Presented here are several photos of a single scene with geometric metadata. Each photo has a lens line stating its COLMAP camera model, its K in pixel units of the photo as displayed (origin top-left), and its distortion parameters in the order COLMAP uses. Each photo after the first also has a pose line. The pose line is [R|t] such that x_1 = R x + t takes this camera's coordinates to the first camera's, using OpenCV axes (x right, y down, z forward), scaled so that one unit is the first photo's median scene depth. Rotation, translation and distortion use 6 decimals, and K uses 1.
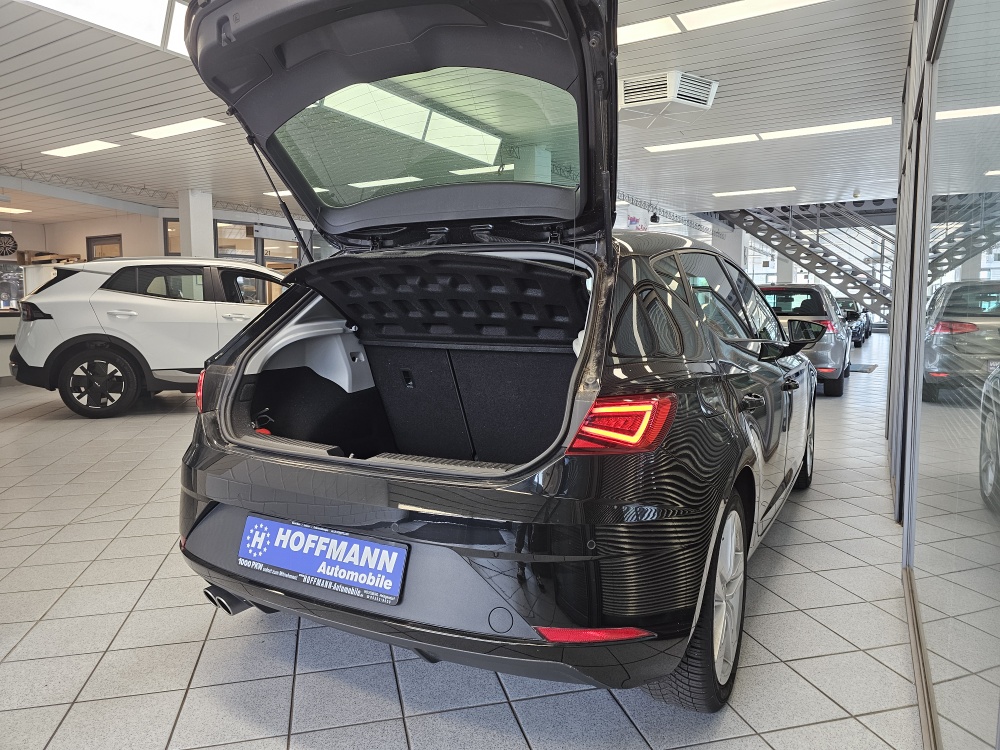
lens RADIAL K [[680.9, 0, 521.8], [0, 680.9, 340.6], [0, 0, 1]] dist [0.059973, -0.060074]
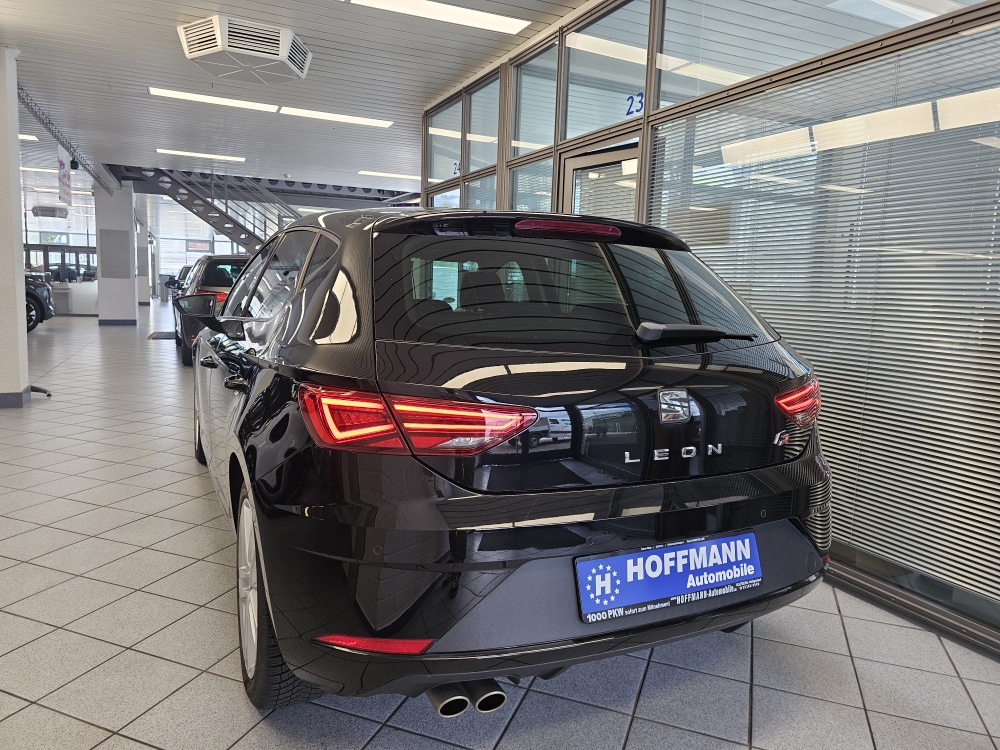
lens RADIAL K [[680.9, 0, 481.1], [0, 680.9, 336.0], [0, 0, 1]] dist [0.059973, -0.060074]
pose [[0.578944, -0.045226, 0.814112, -1.158078], [0.008171, 0.998732, 0.049671, -0.055658], [-0.815327, -0.022105, 0.578579, 0.658175]]
